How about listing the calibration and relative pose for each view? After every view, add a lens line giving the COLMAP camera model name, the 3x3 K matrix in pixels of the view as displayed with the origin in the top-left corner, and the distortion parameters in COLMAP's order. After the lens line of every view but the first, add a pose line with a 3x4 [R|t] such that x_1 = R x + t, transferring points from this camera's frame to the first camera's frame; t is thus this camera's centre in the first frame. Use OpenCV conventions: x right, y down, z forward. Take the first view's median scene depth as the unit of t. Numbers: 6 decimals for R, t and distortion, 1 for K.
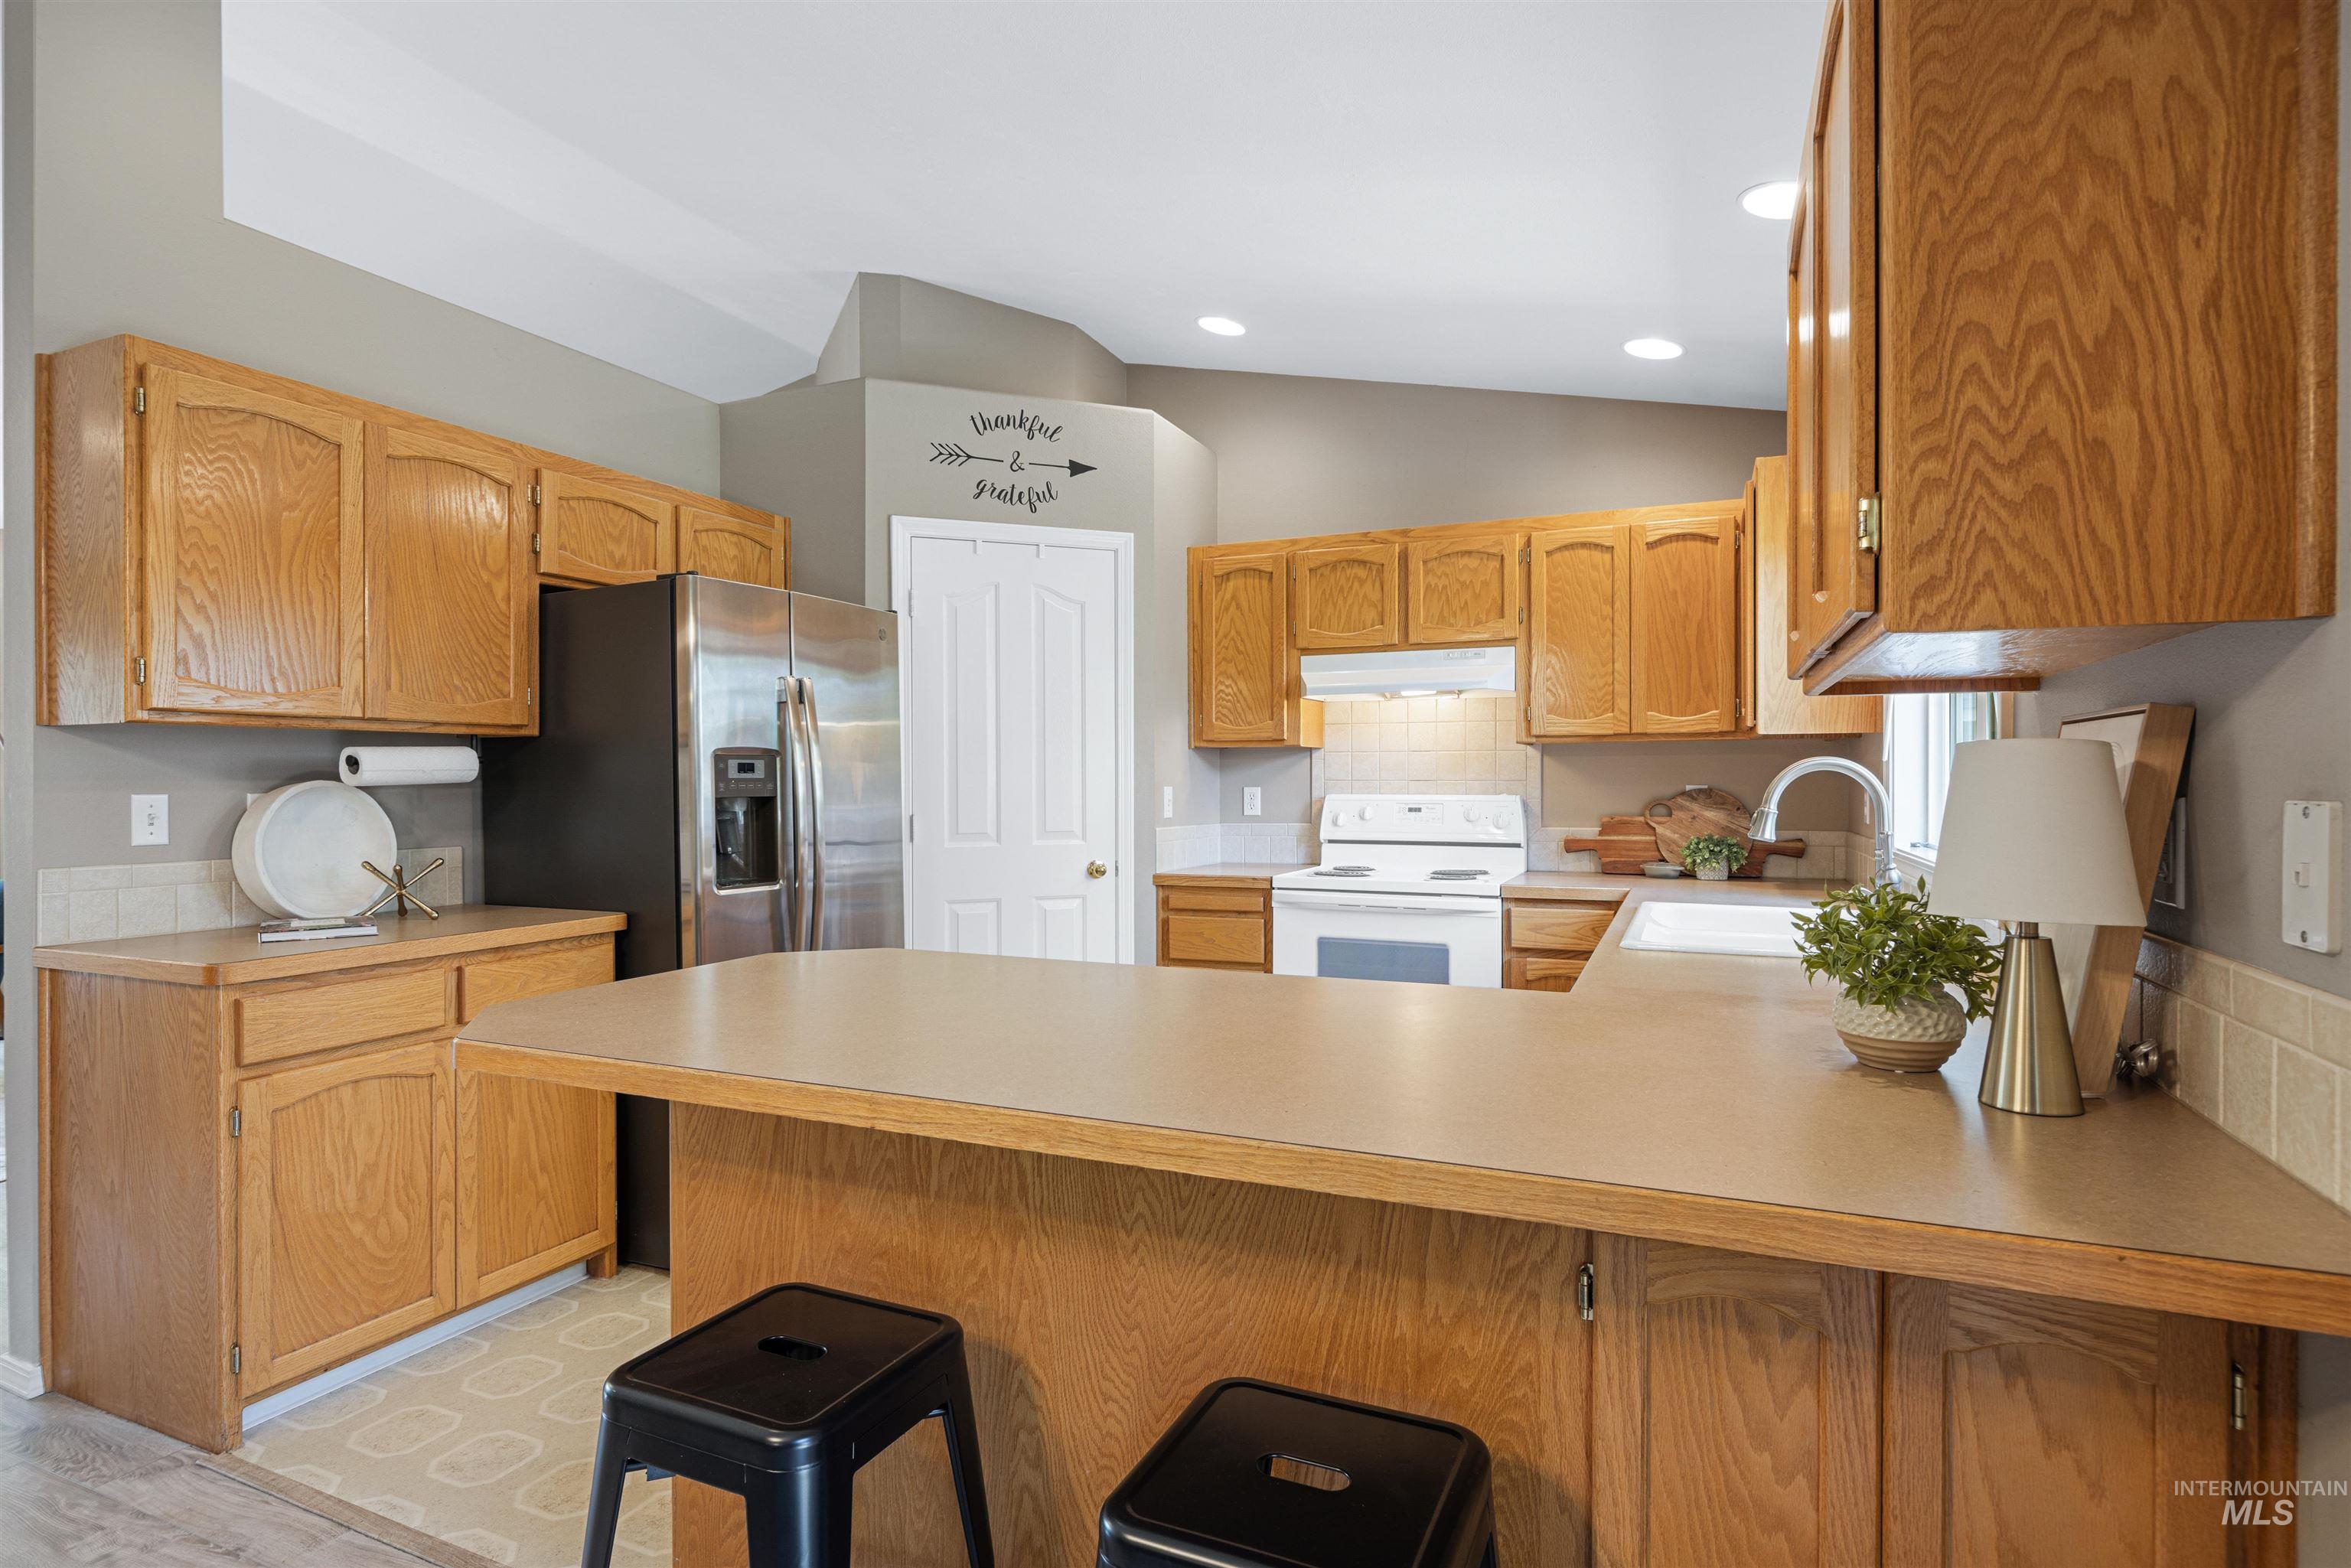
lens RADIAL K [[1204.4, 0, 1181.1], [0, 1204.4, 782.0], [0, 0, 1]] dist [-0.007138, -0.000342]
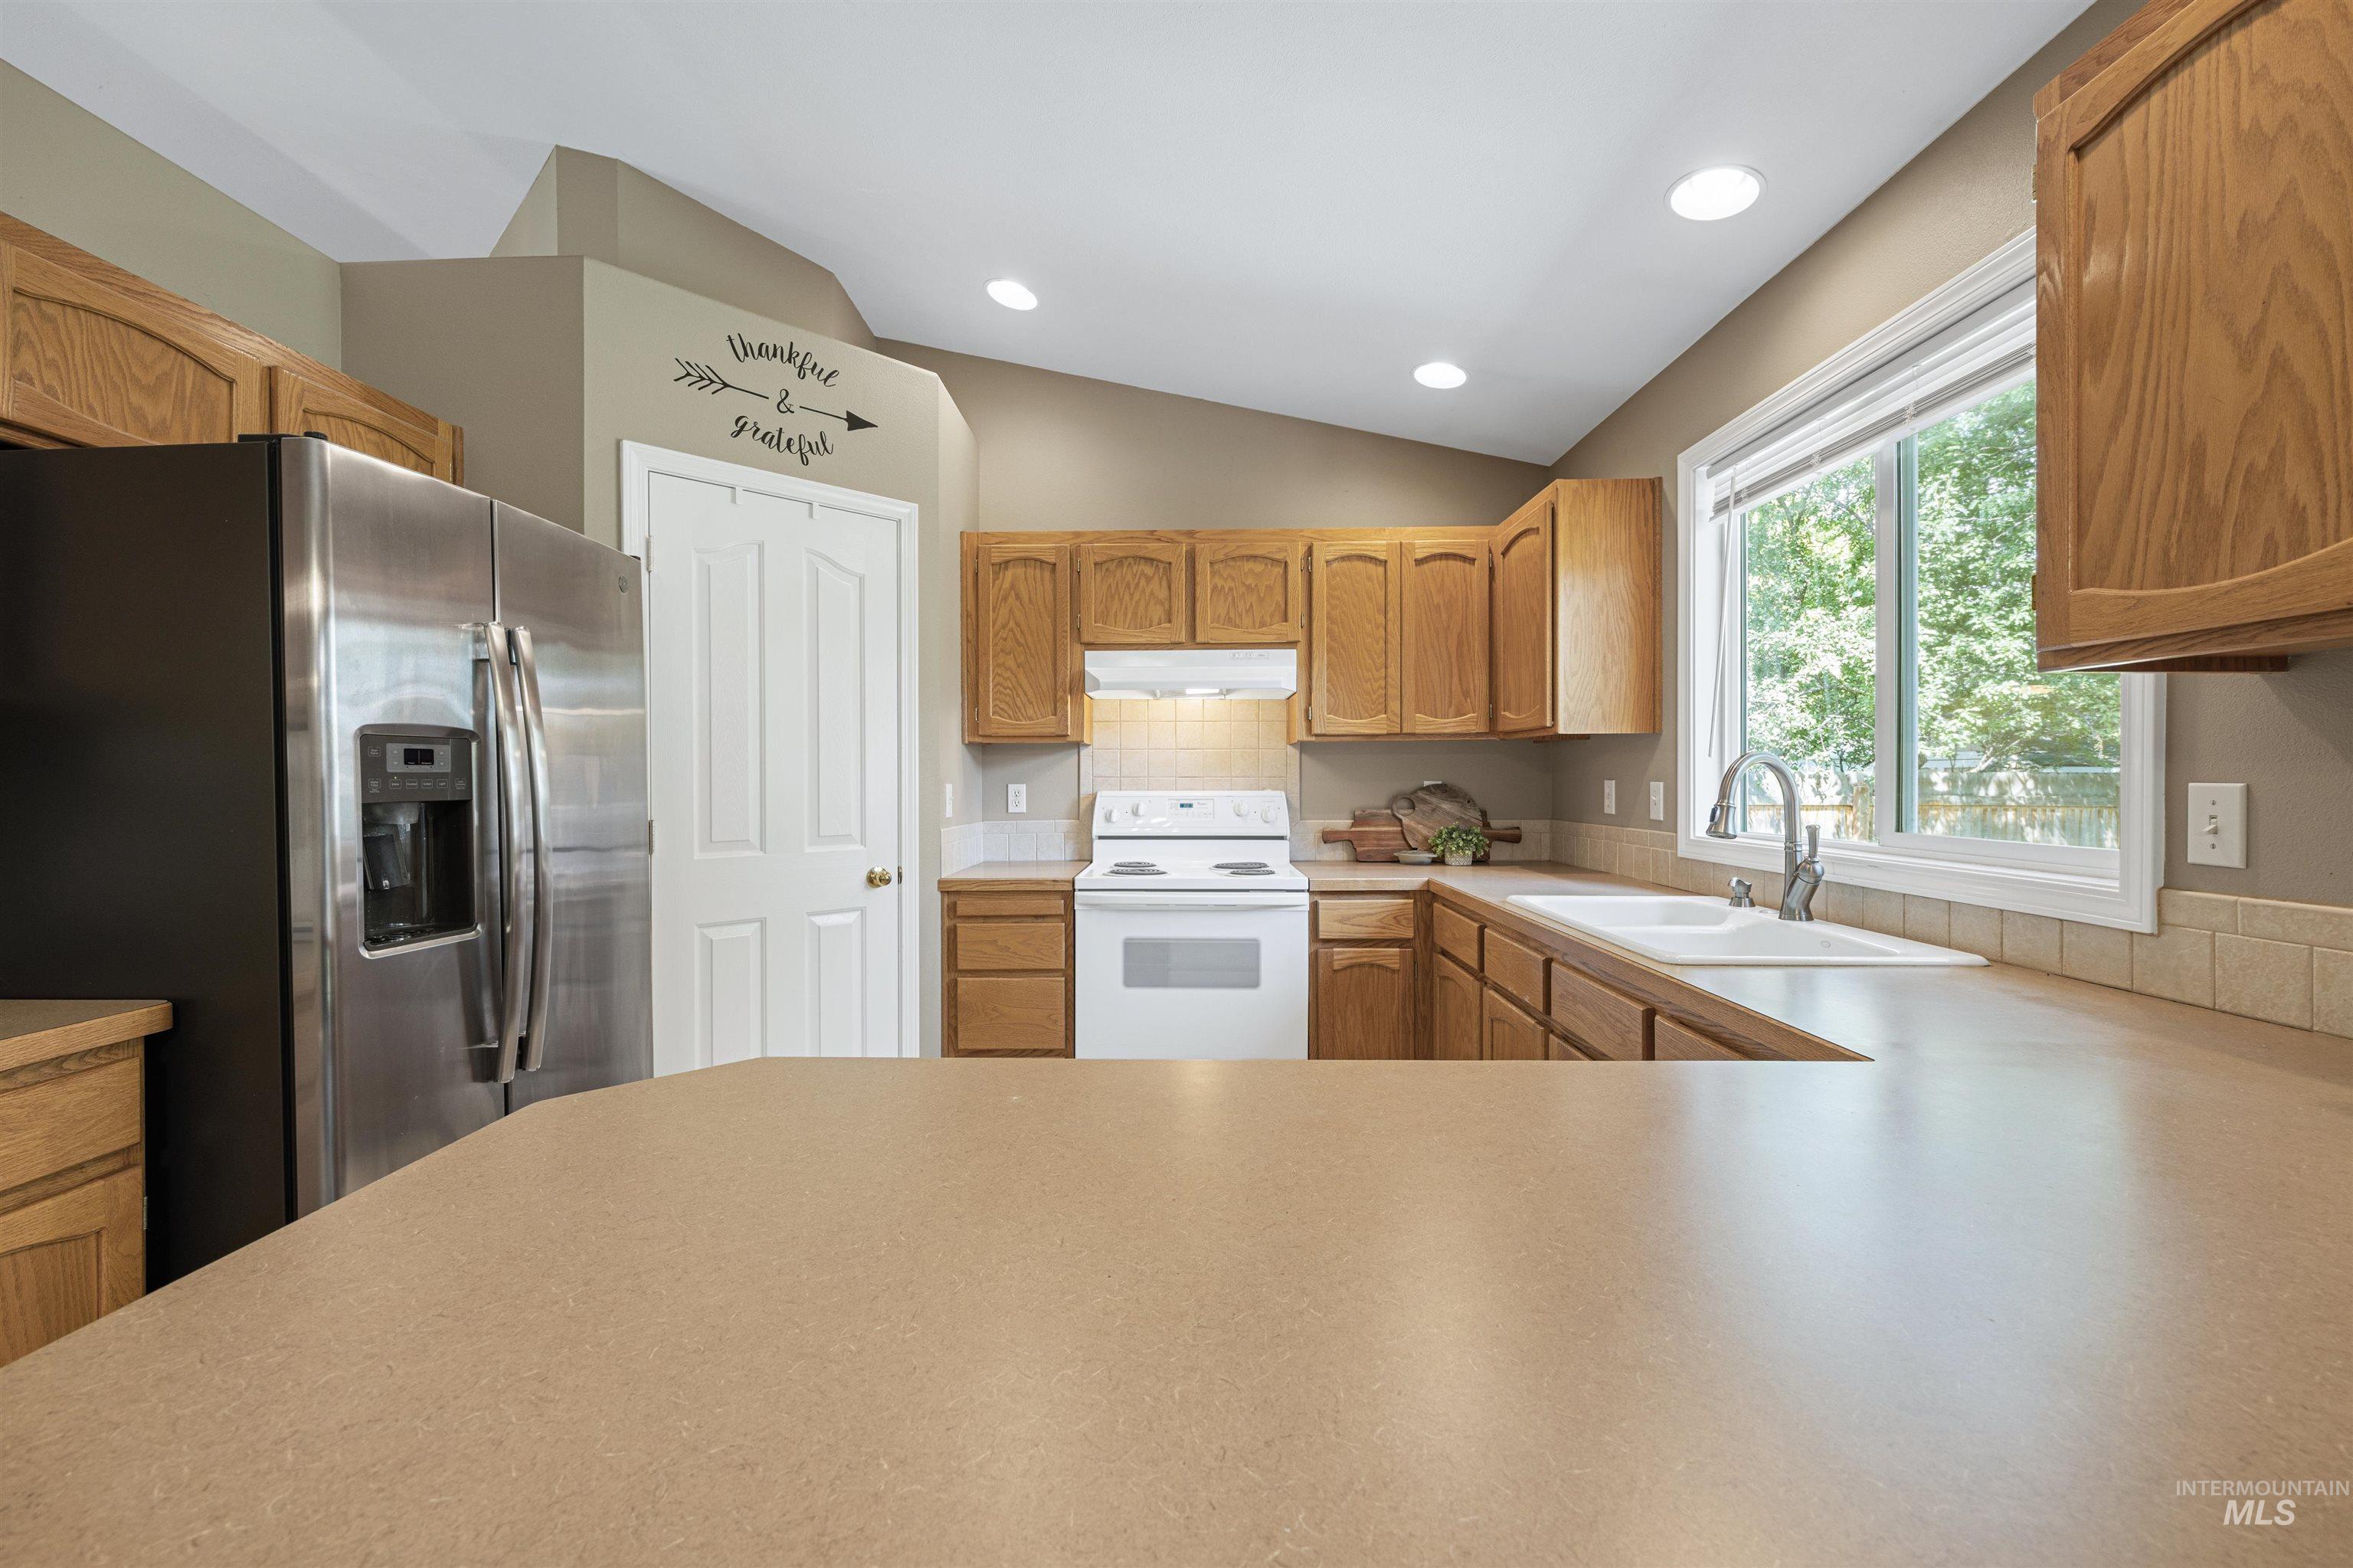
lens RADIAL K [[922.5, 0, 1165.3], [0, 922.5, 779.3], [0, 0, 1]] dist [-0.001324, 0.000270]
pose [[0.925045, -0.002110, 0.379853, -0.138012], [0.002545, 0.999997, -0.000643, 0.001417], [-0.379850, 0.001562, 0.925047, 0.301285]]
